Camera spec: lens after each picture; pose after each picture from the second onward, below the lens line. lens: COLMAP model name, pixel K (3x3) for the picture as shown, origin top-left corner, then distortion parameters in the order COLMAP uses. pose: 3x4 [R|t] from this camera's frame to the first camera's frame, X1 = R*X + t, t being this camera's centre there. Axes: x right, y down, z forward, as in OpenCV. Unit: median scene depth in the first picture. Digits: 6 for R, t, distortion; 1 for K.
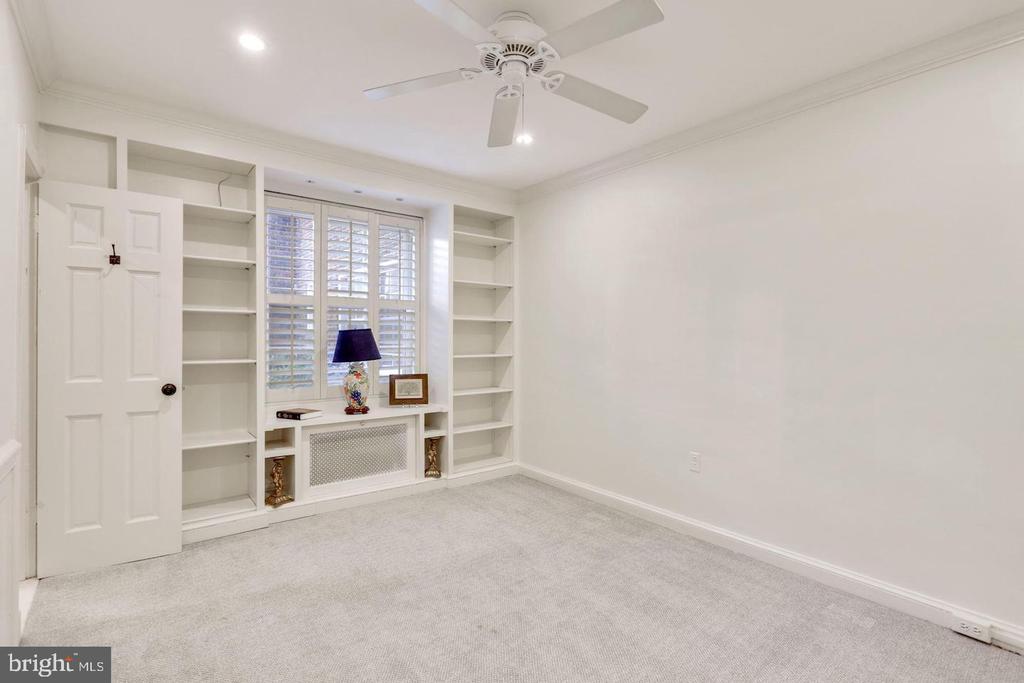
lens RADIAL K [[491.2, 0, 512.1], [0, 491.2, 338.0], [0, 0, 1]] dist [0.000375, 0.000395]
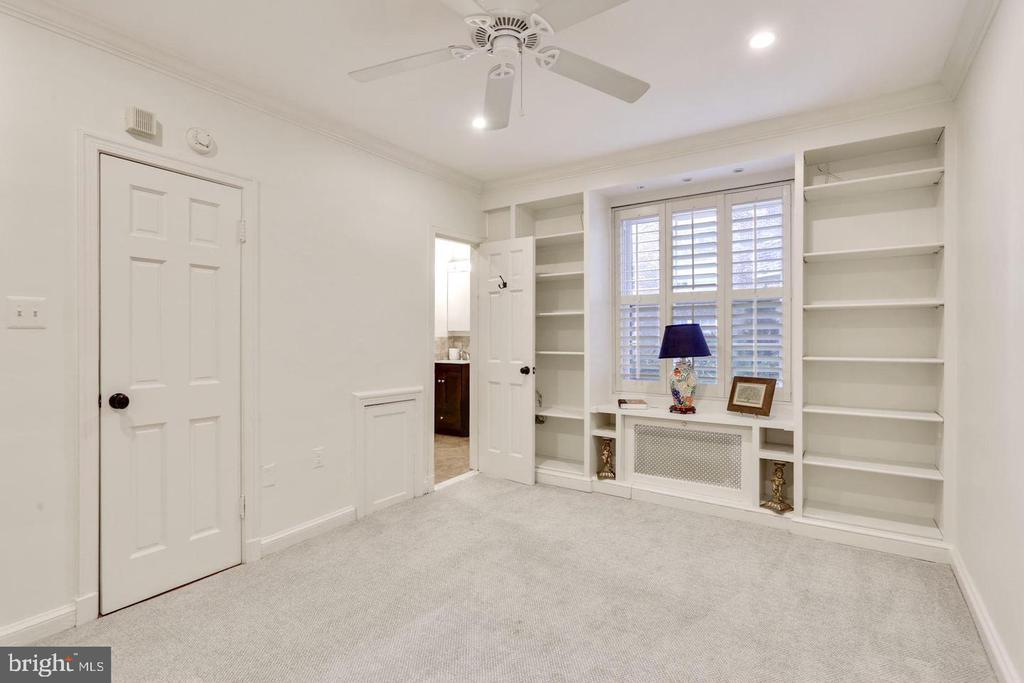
lens RADIAL K [[495.3, 0, 512.0], [0, 495.3, 341.5], [0, 0, 1]] dist [-0.000401, 0.000369]
pose [[0.290527, 0.005658, -0.956850, 0.519746], [0.000072, 0.999982, 0.005934, 0.008866], [0.956867, -0.001793, 0.290522, 0.408177]]
